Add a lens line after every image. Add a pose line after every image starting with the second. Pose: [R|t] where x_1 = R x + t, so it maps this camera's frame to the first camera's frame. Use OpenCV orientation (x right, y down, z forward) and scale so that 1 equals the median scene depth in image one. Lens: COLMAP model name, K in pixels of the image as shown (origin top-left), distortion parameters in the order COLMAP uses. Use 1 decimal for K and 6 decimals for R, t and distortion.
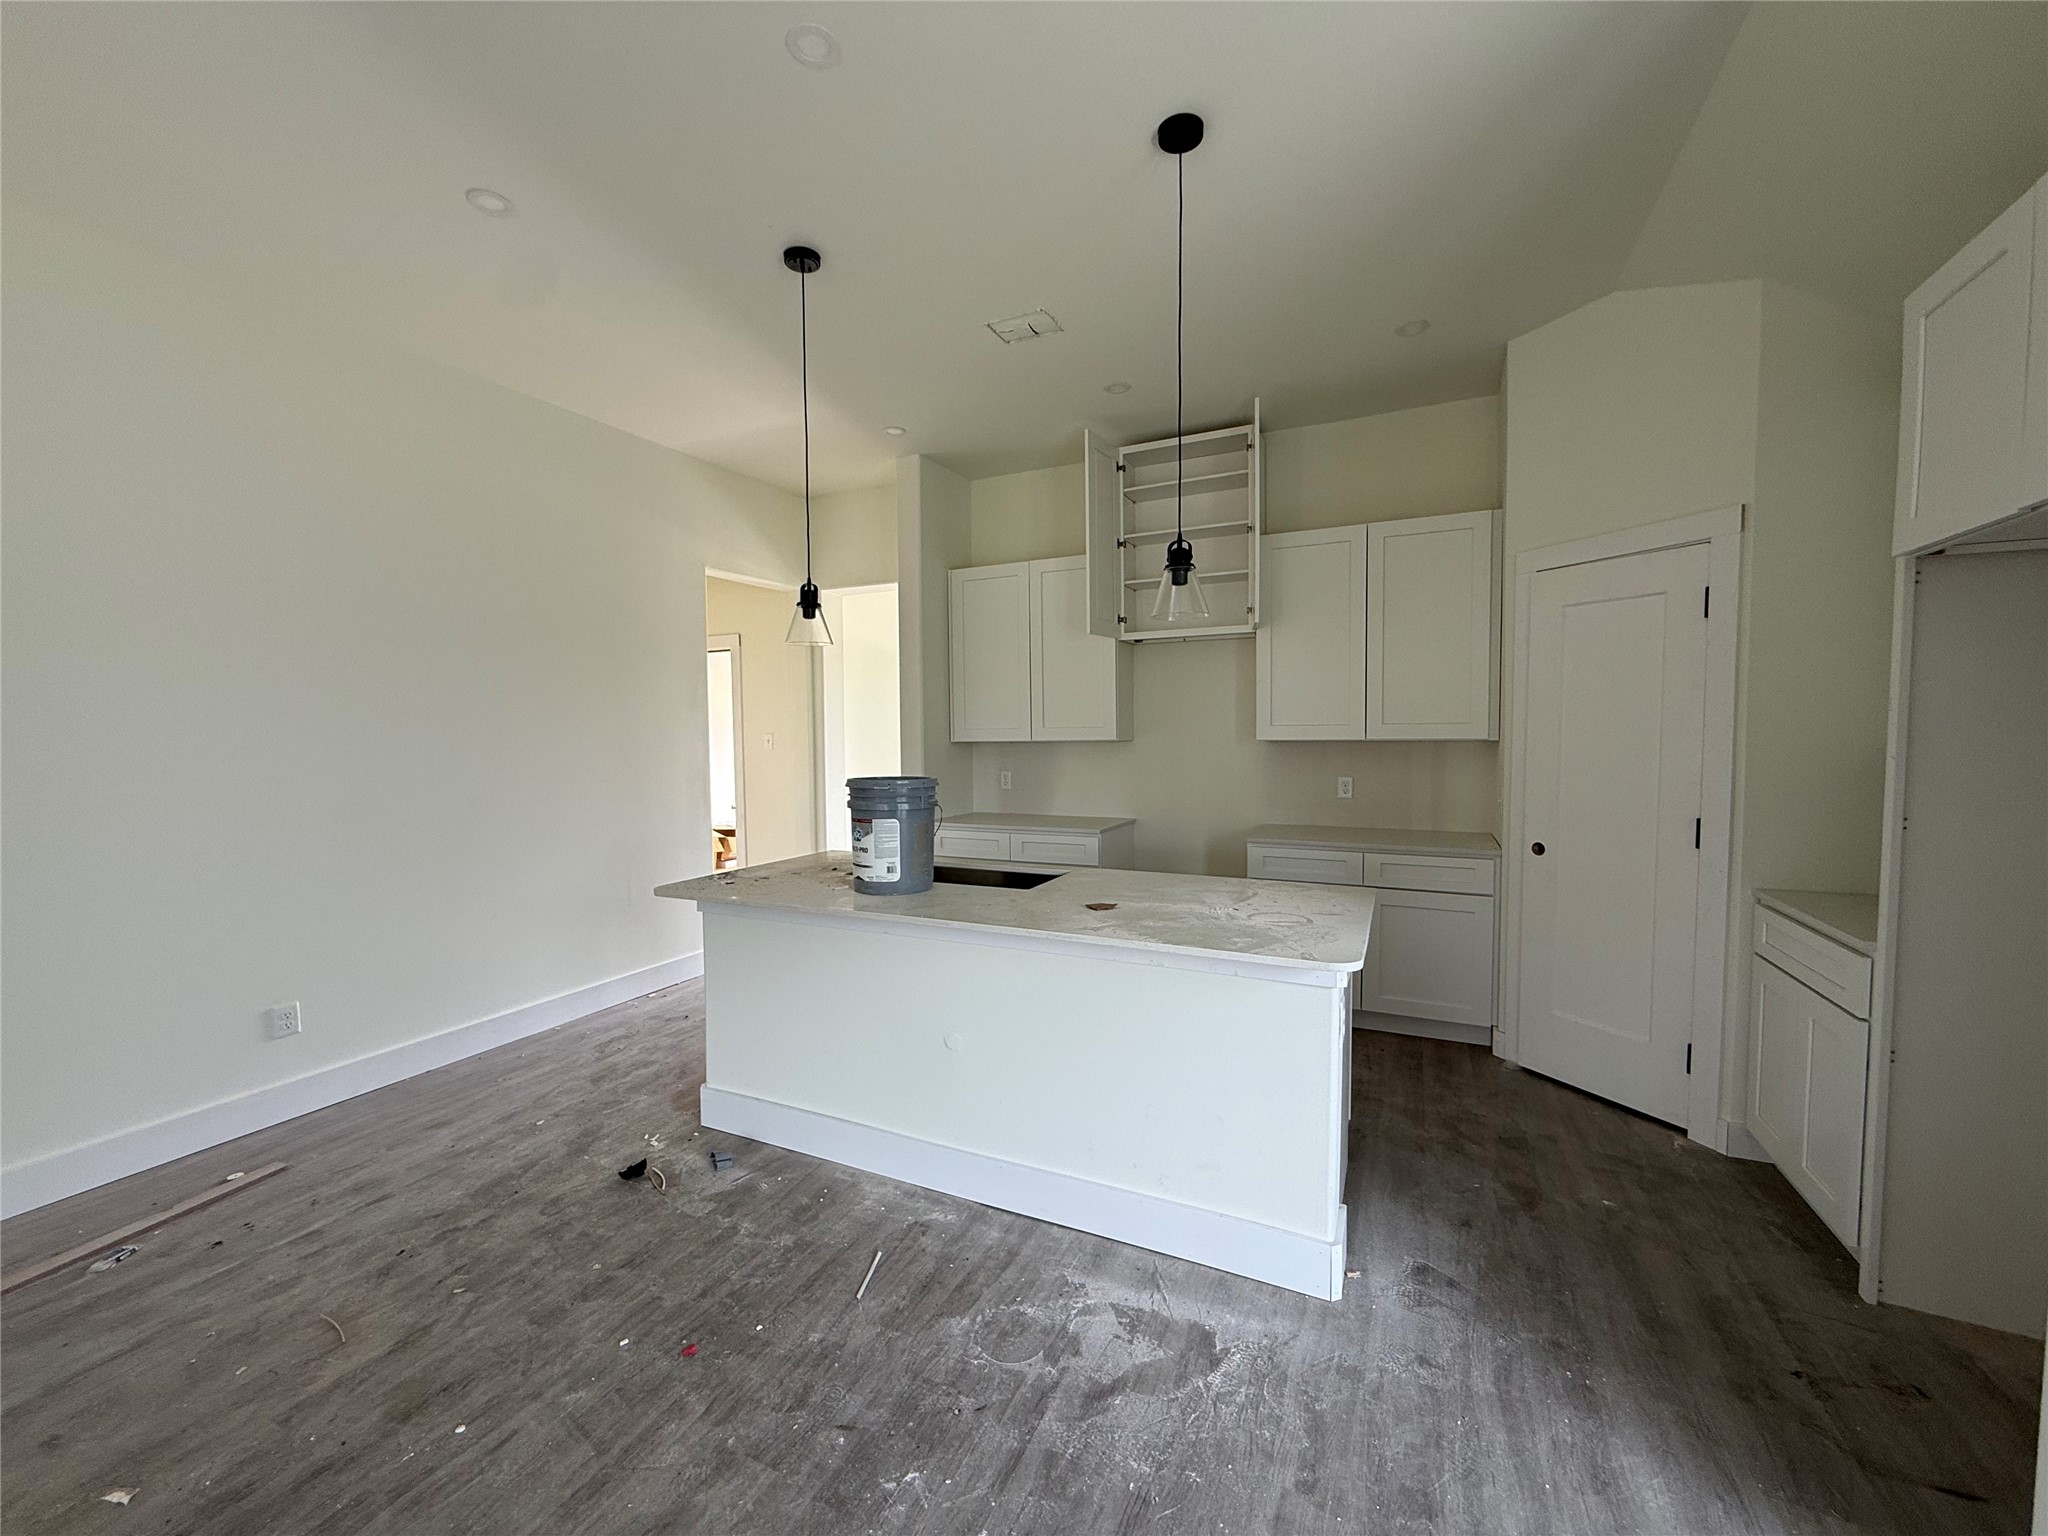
lens RADIAL K [[811.9, 0, 1016.6], [0, 811.9, 772.7], [0, 0, 1]] dist [0.000119, 0.000038]
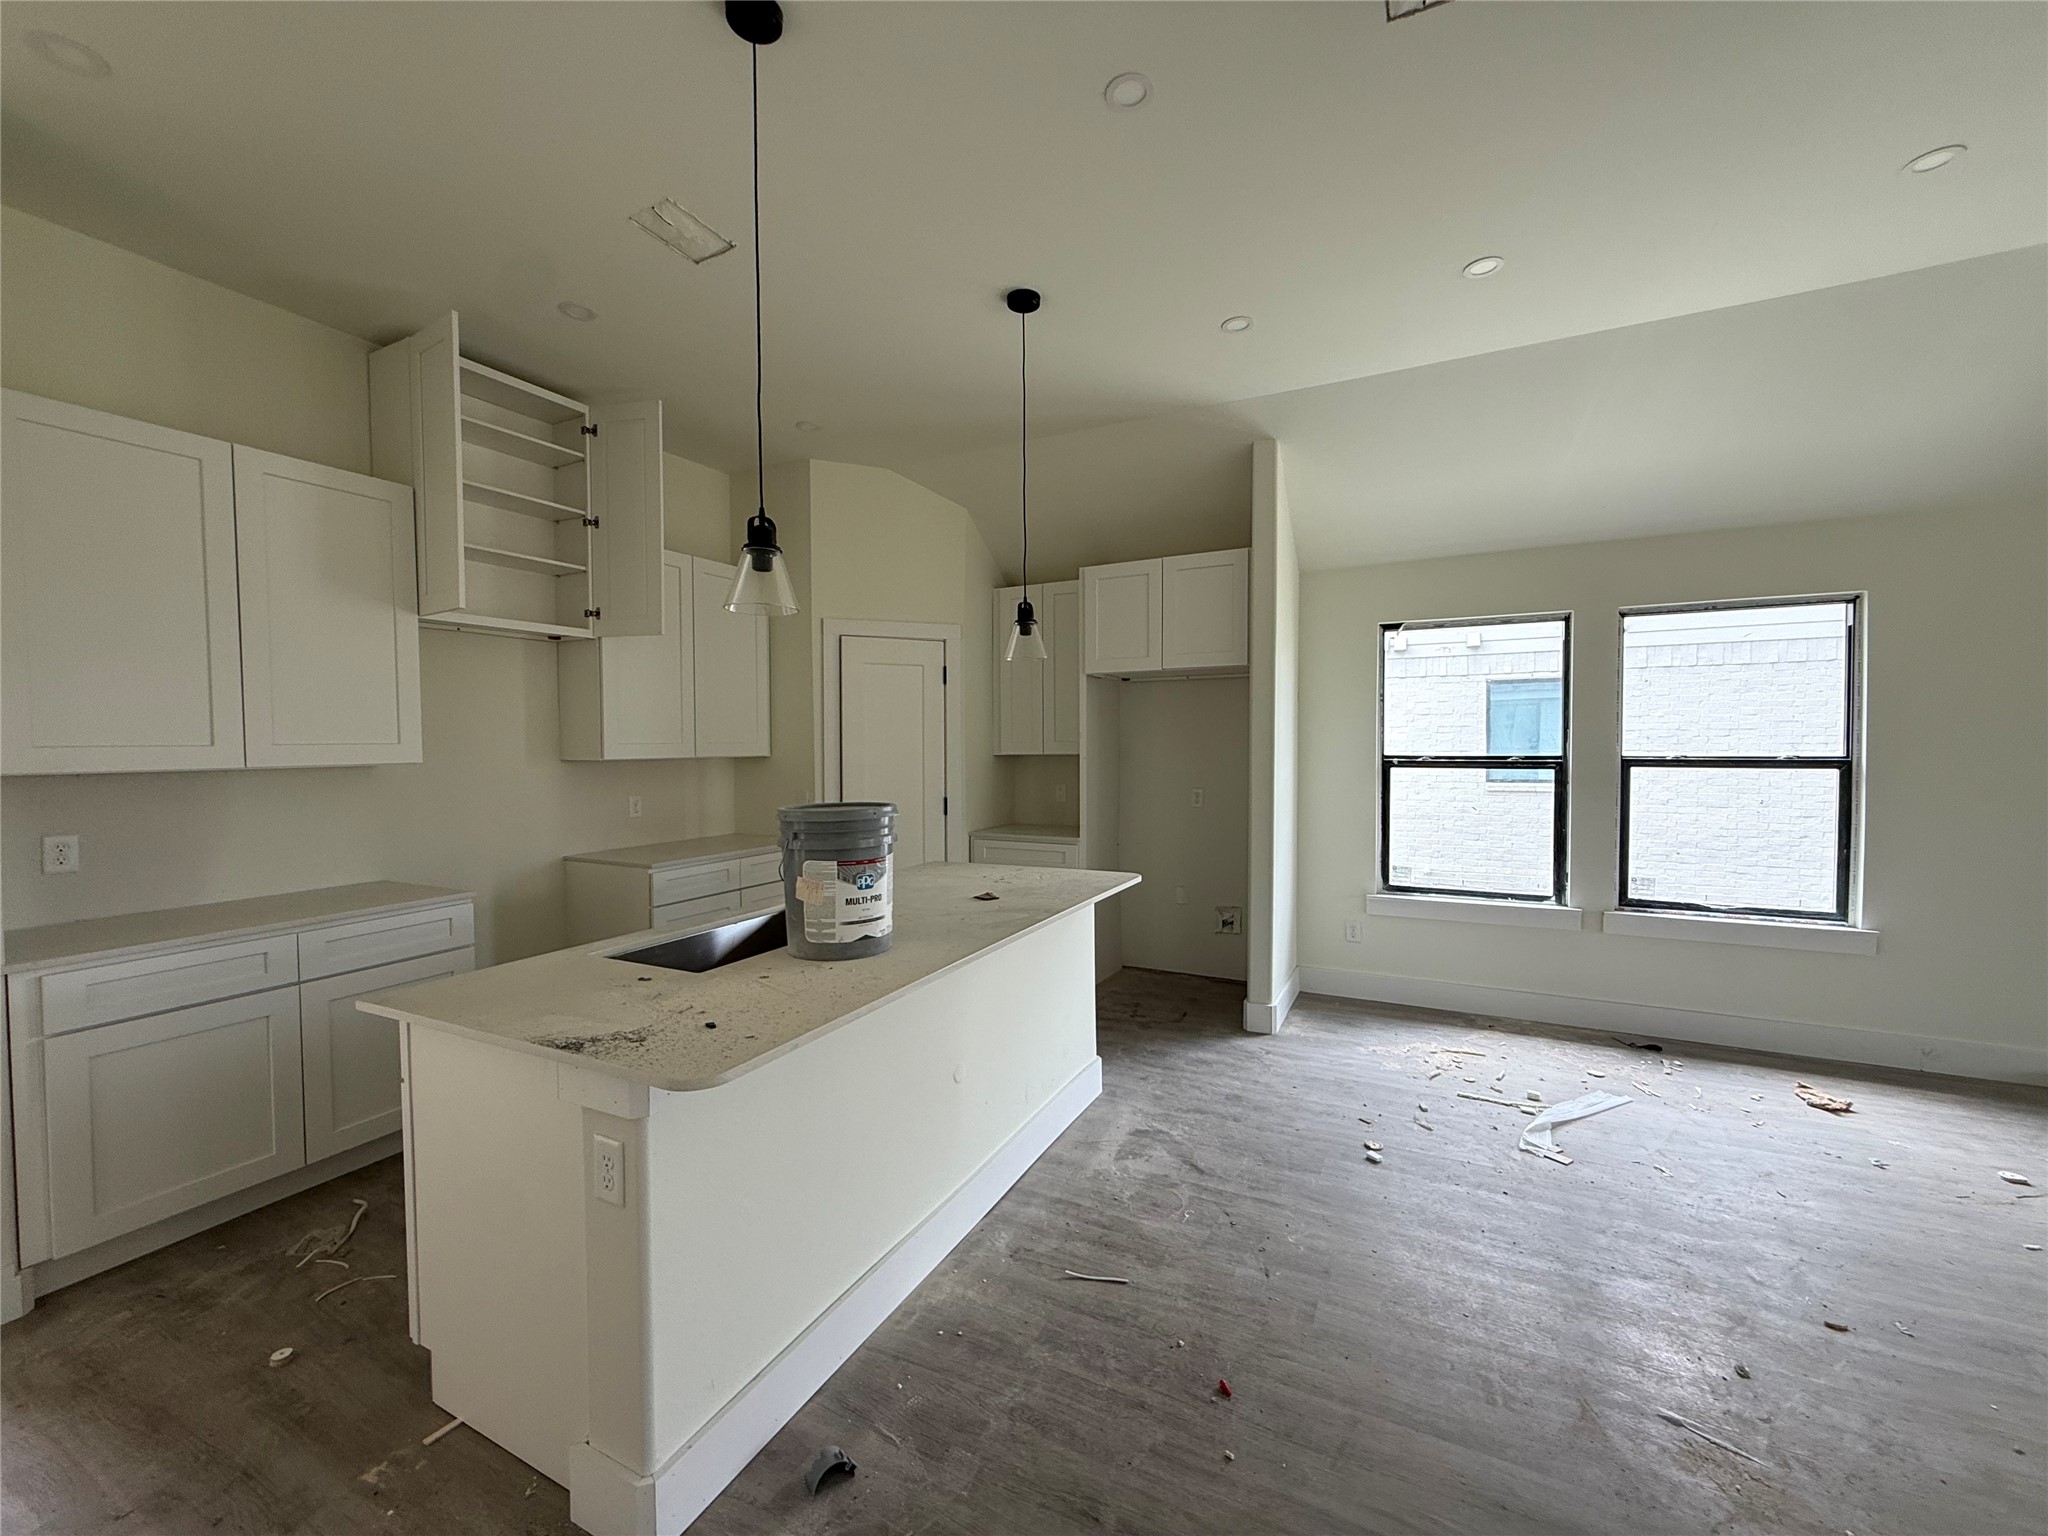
lens RADIAL K [[811.9, 0, 1018.3], [0, 811.9, 774.9], [0, 0, 1]] dist [0.000119, 0.000038]
pose [[0.020471, -0.027484, 0.999413, -1.219443], [0.056177, 0.998074, 0.026296, -0.044194], [-0.998211, 0.055606, 0.021975, 1.072999]]
